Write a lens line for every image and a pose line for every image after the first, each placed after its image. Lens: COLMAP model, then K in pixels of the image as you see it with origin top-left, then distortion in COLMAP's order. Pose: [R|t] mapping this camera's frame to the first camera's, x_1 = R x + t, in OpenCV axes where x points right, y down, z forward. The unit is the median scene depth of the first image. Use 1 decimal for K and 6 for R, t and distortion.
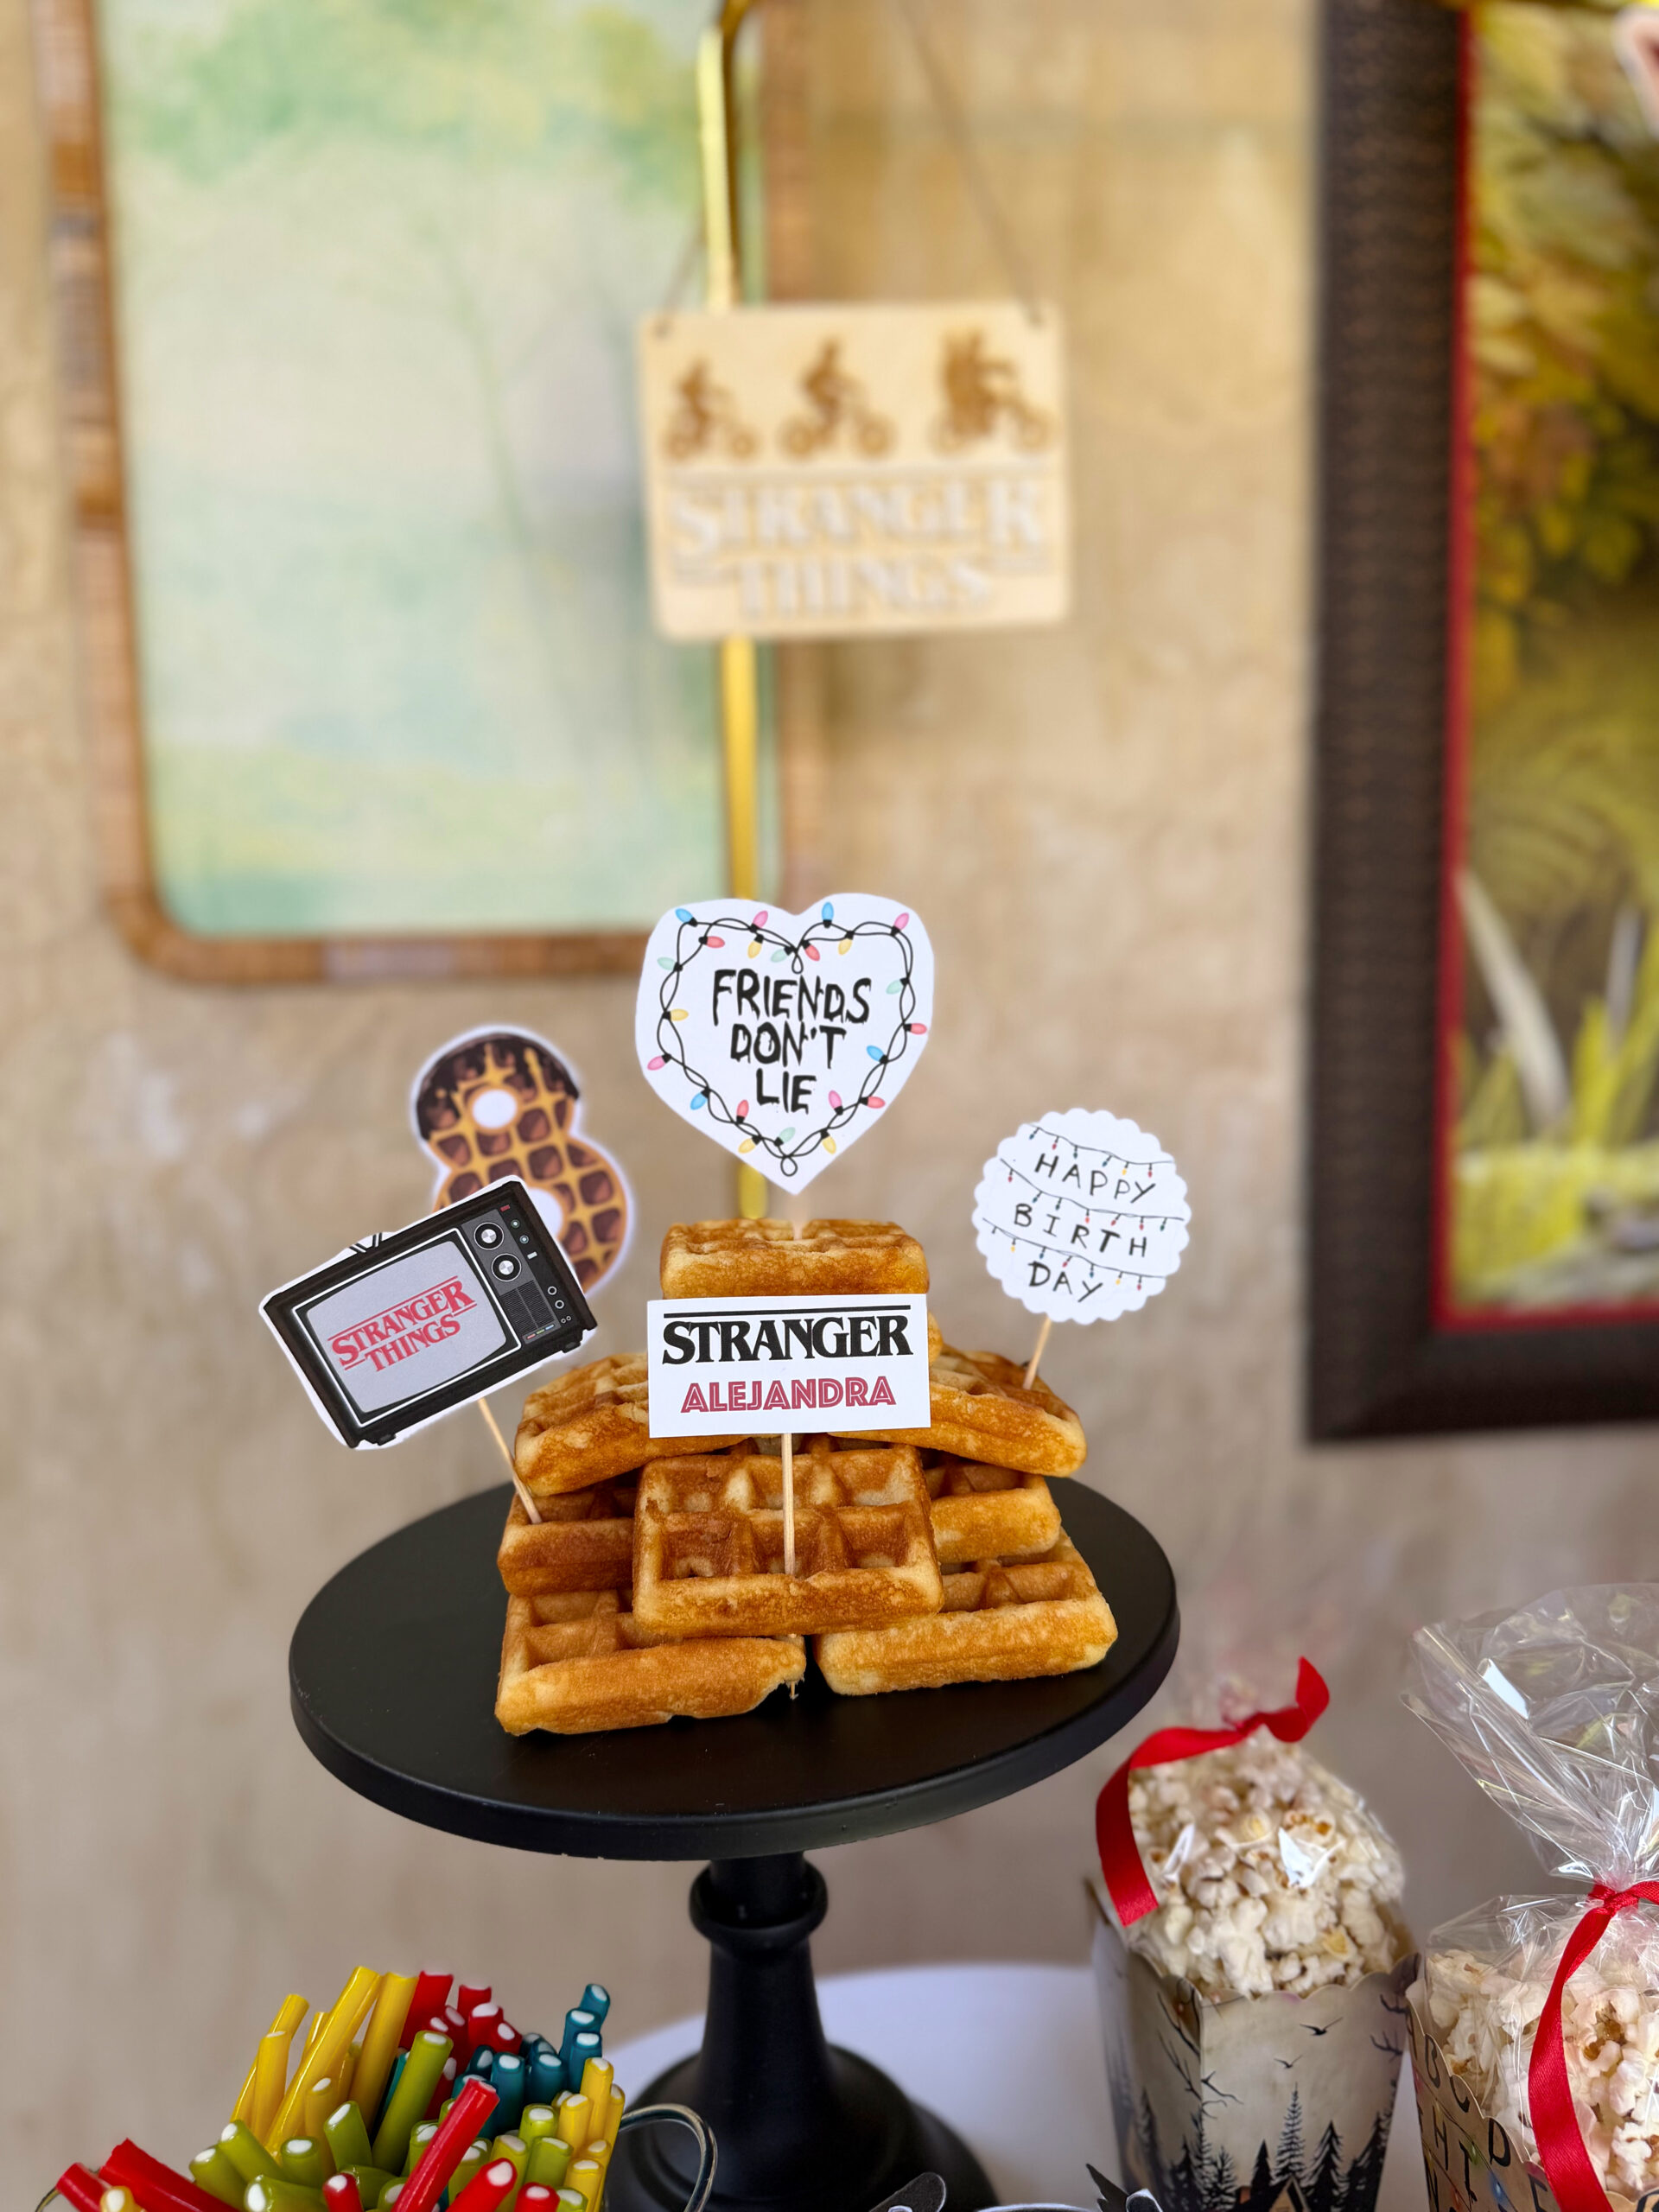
lens RADIAL K [[1626.4, 0, 835.4], [0, 1626.4, 1088.9], [0, 0, 1]] dist [0.160465, -0.315281]
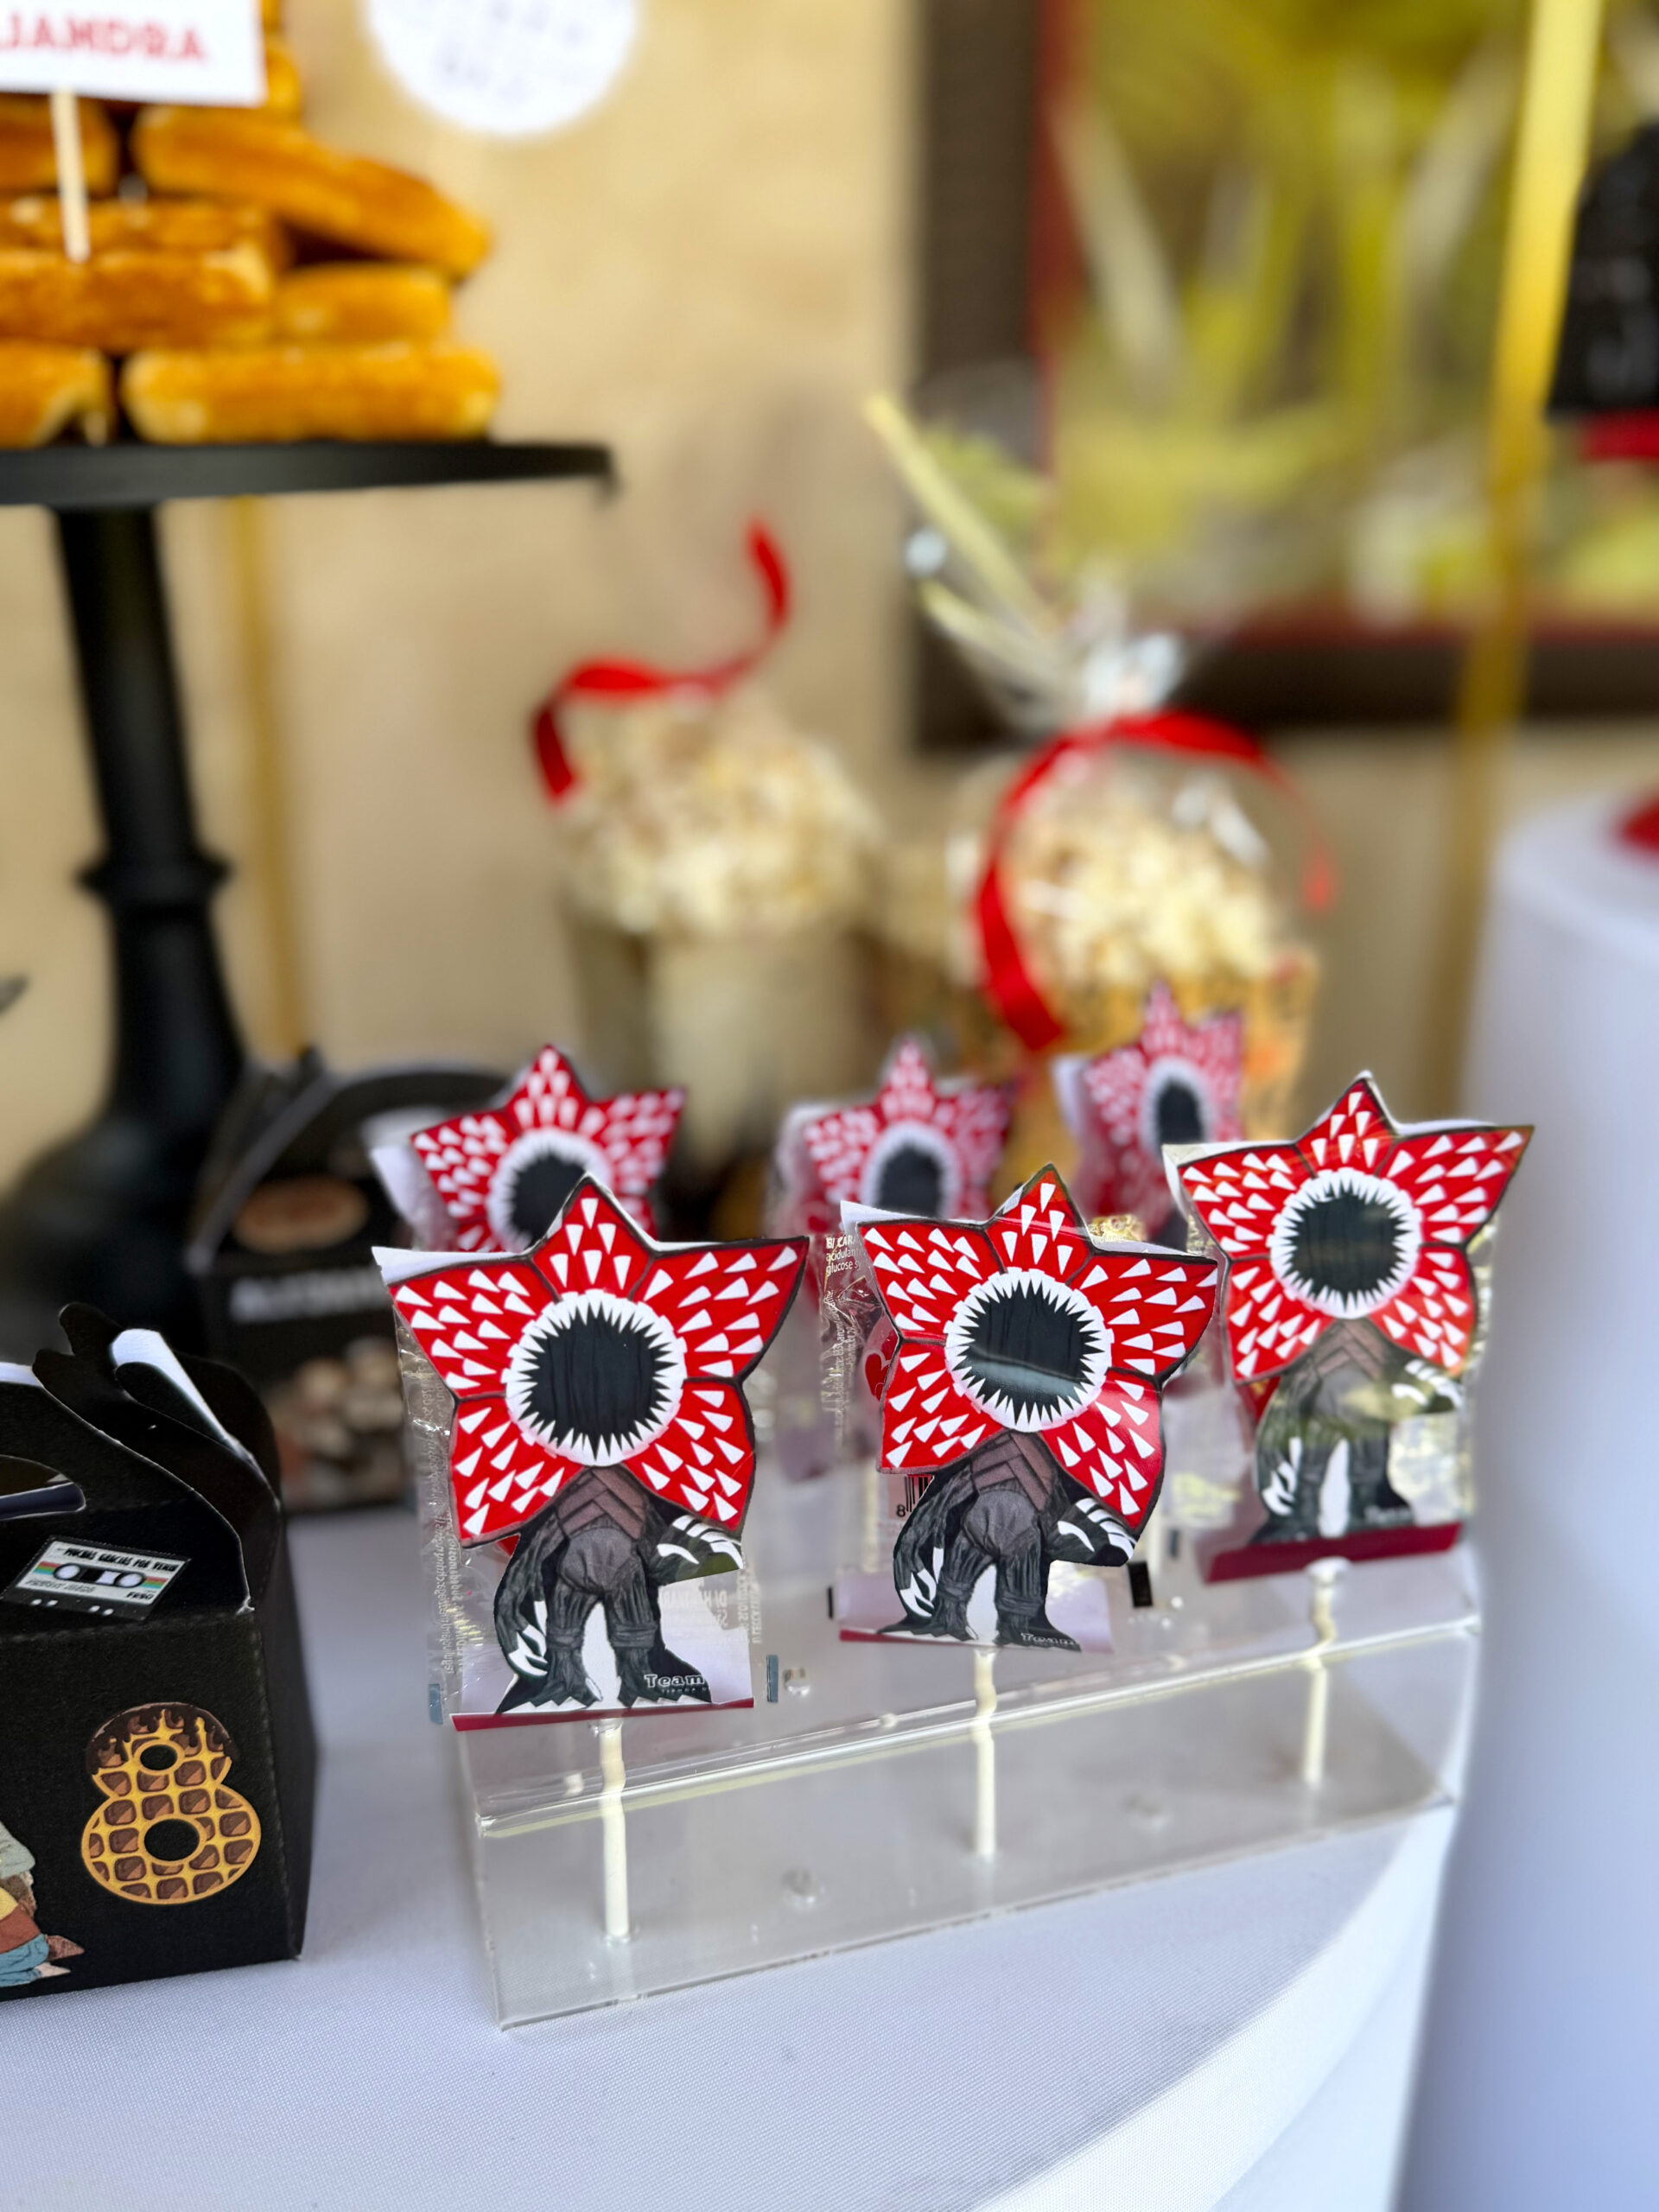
lens RADIAL K [[1678.4, 0, 744.7], [0, 1678.4, 1087.6], [0, 0, 1]] dist [-0.005785, -0.006209]
pose [[0.990971, -0.029691, 0.130748, 0.147504], [0.002284, 0.978769, 0.204953, 0.439933], [-0.134057, -0.202804, 0.970000, 0.090540]]
